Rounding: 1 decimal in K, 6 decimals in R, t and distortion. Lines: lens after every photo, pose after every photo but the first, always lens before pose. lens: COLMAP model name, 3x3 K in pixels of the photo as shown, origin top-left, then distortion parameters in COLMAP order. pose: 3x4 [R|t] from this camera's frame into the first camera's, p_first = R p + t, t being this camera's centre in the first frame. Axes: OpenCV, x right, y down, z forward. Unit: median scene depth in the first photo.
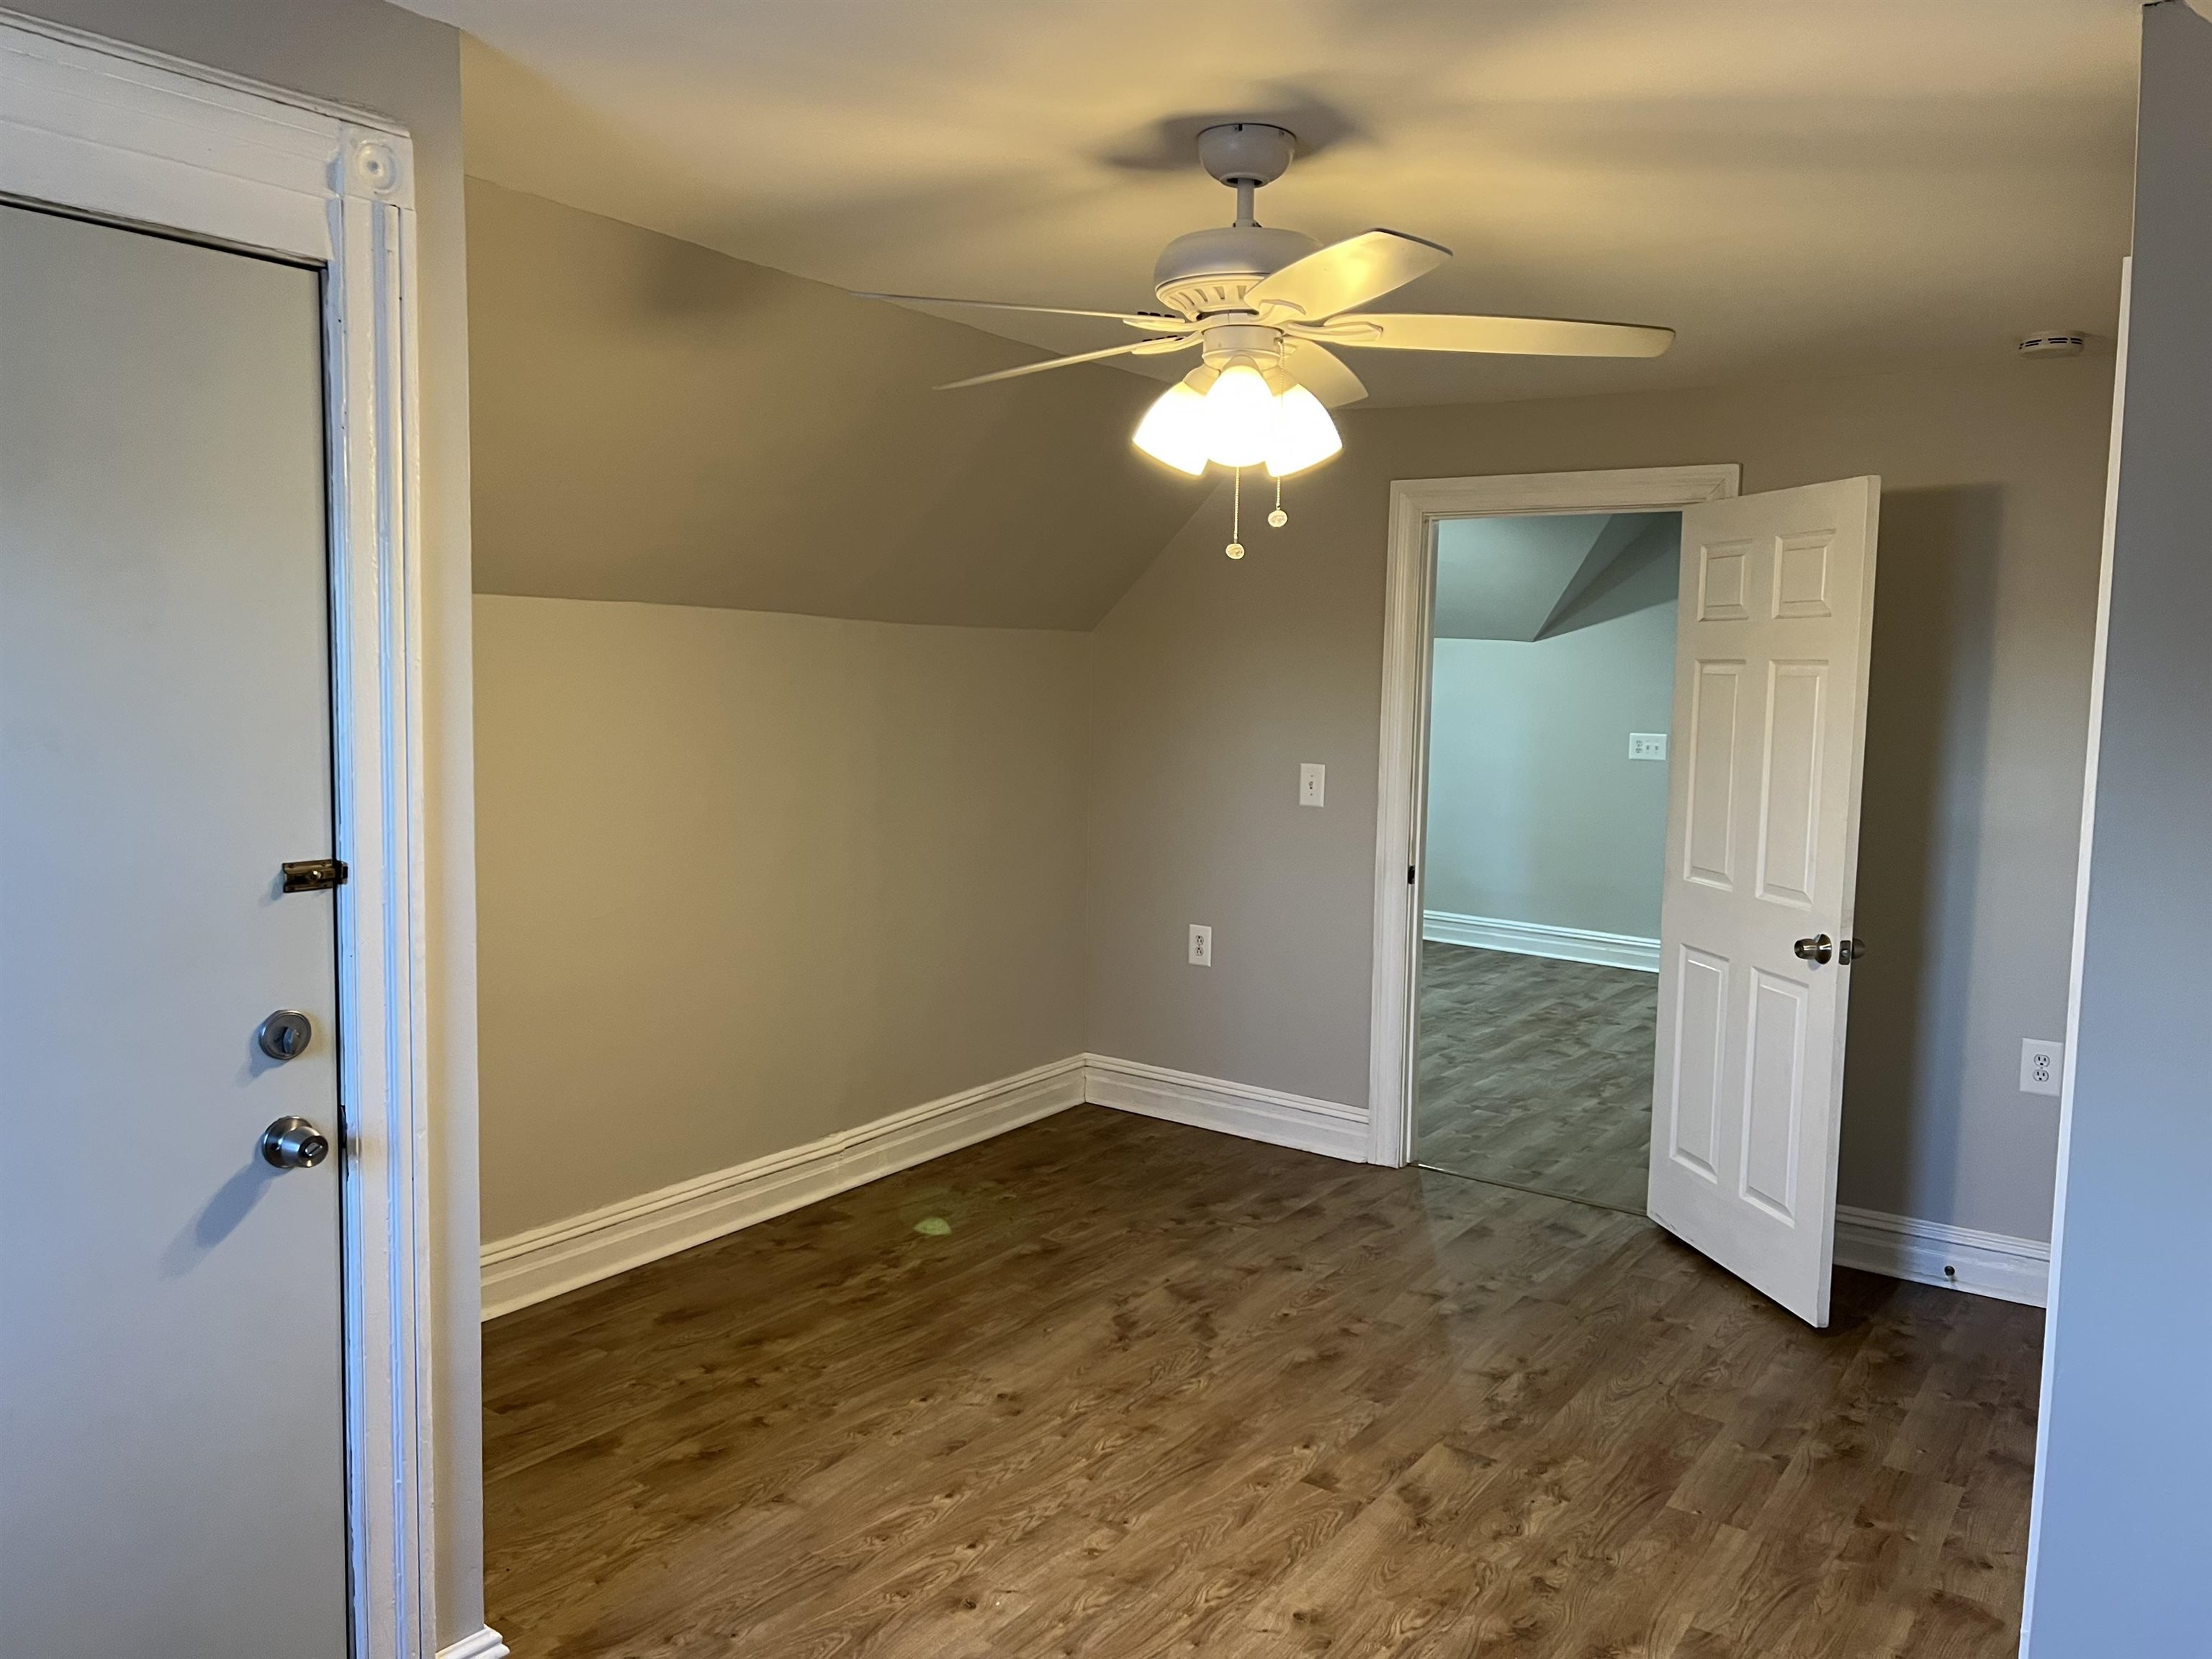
lens RADIAL K [[1672.4, 0, 1109.9], [0, 1672.4, 829.3], [0, 0, 1]] dist [0.060465, -0.055124]
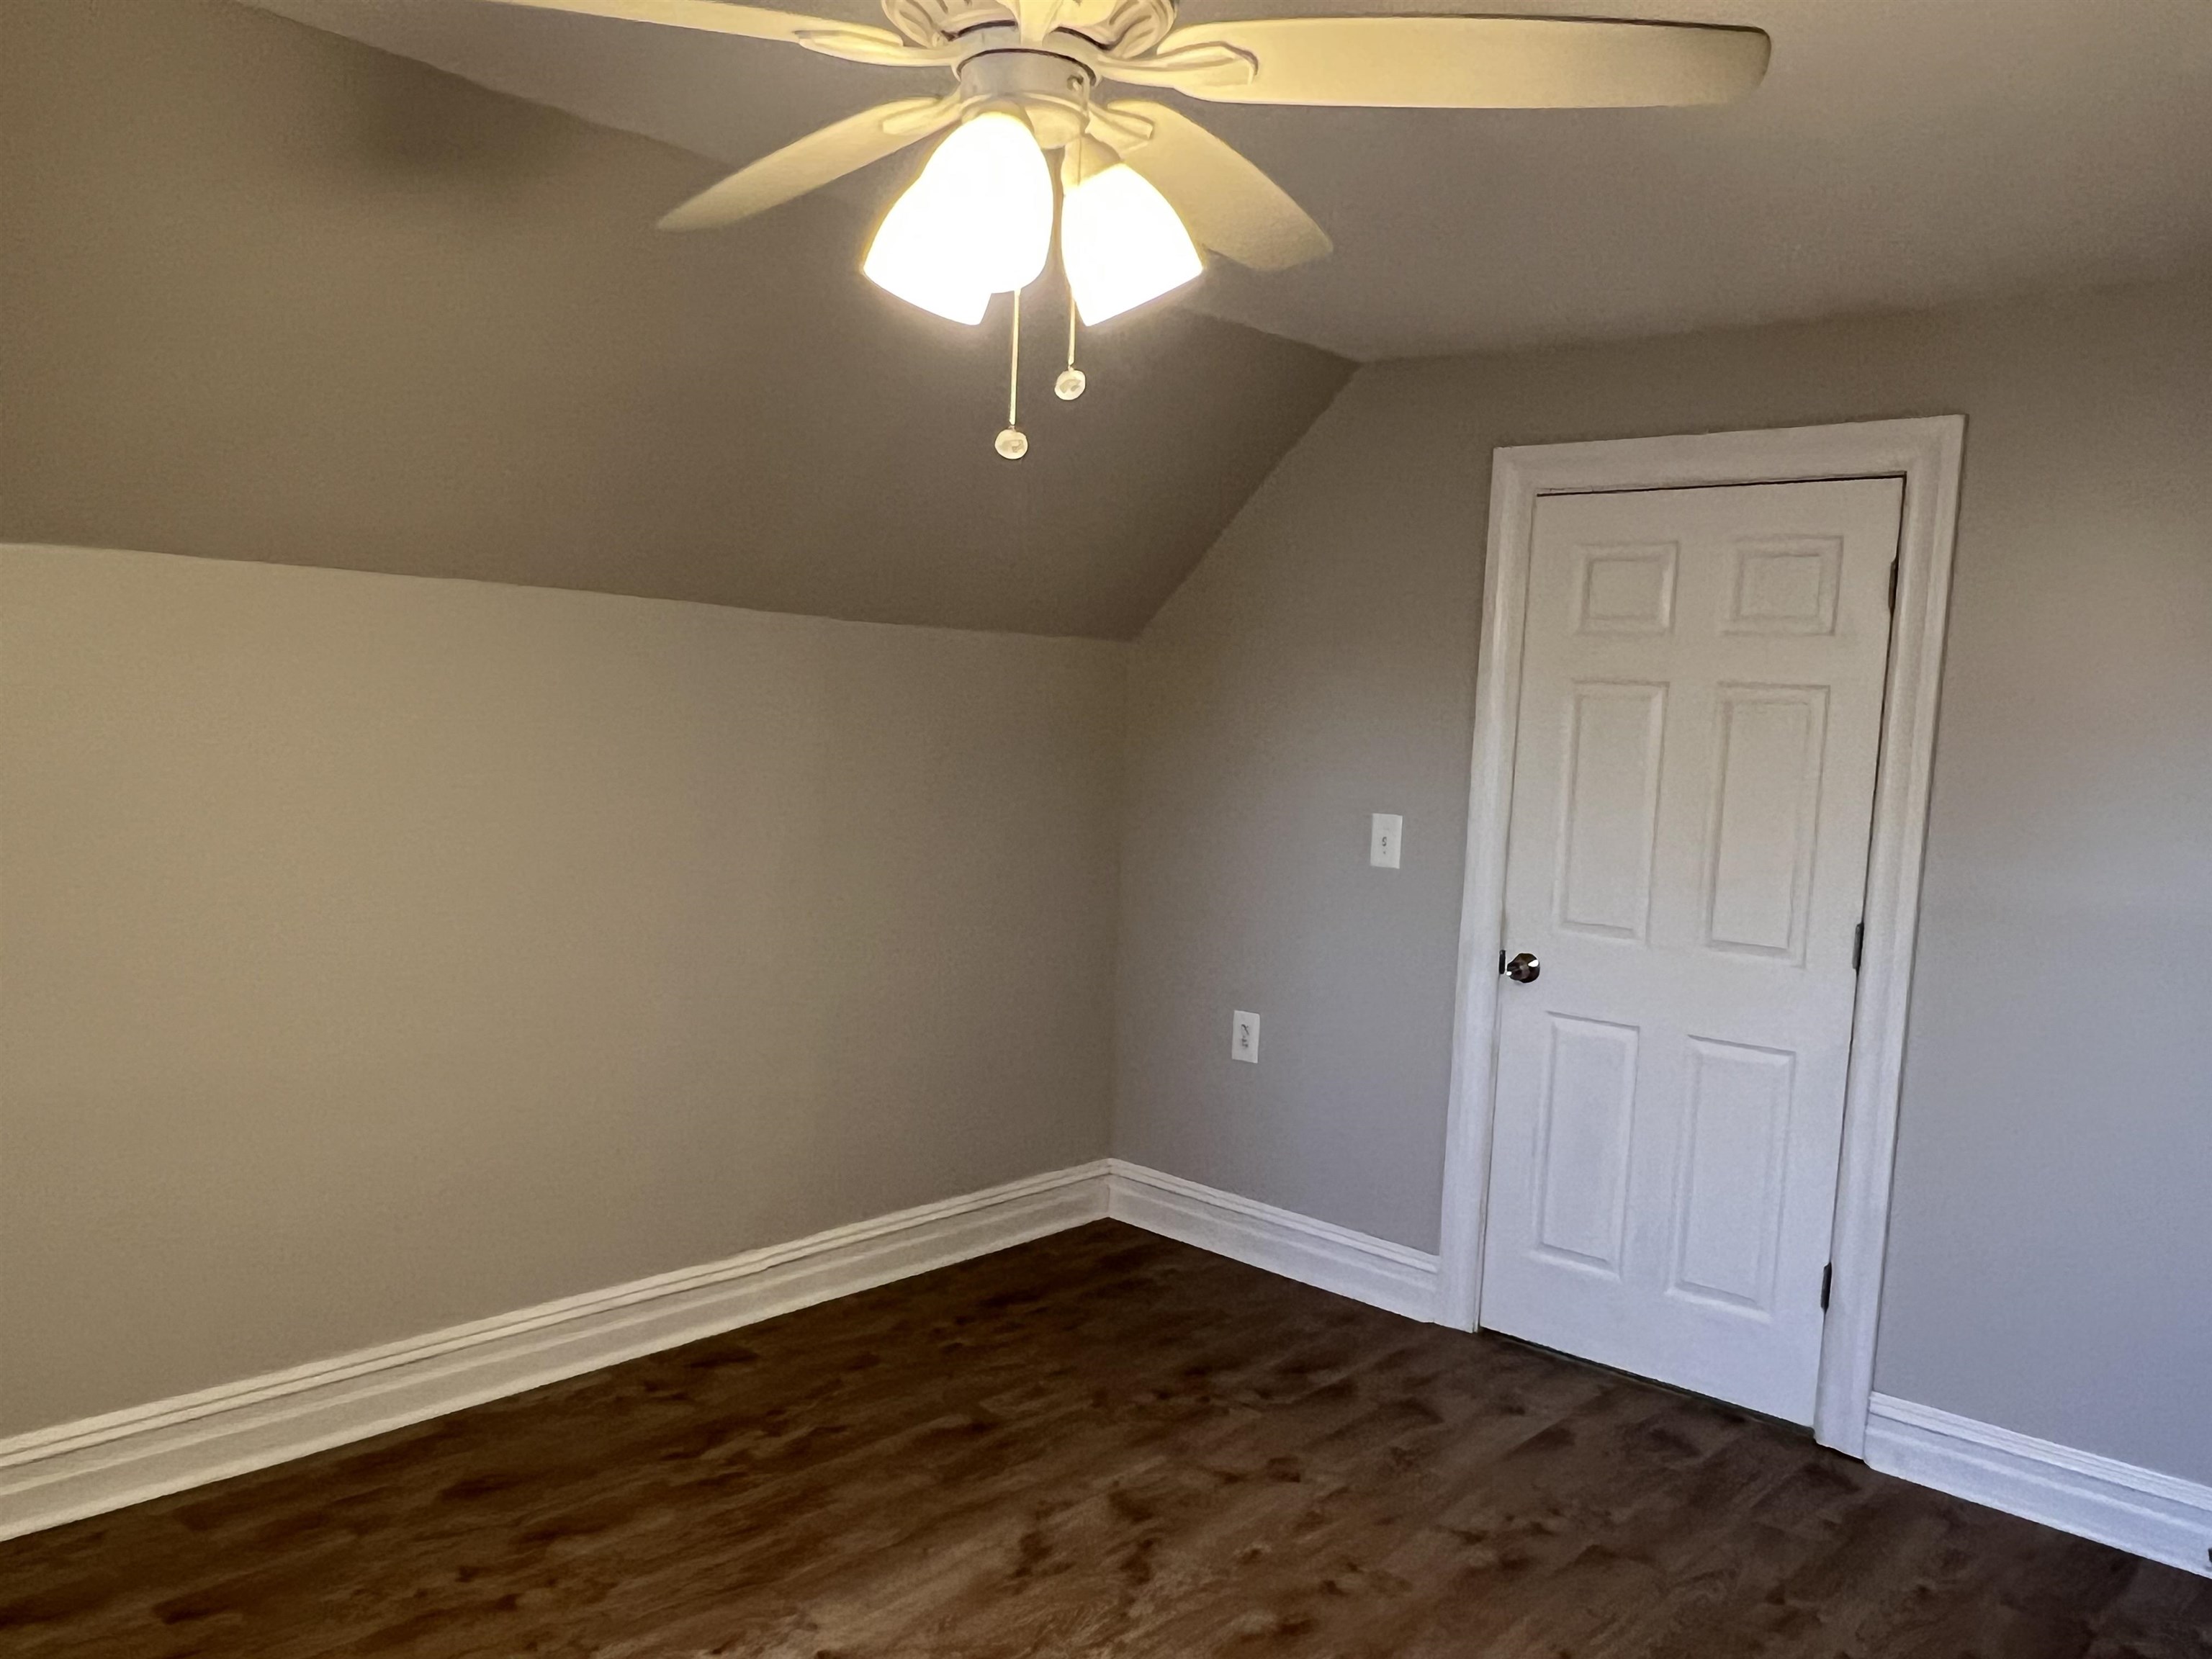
lens RADIAL K [[1672.4, 0, 1165.8], [0, 1672.4, 903.8], [0, 0, 1]] dist [0.060465, -0.055124]
pose [[0.992856, 0.044211, -0.110825, 0.128062], [-0.042730, 0.998963, 0.015706, -0.006360], [0.111405, -0.010859, 0.993716, 0.246238]]
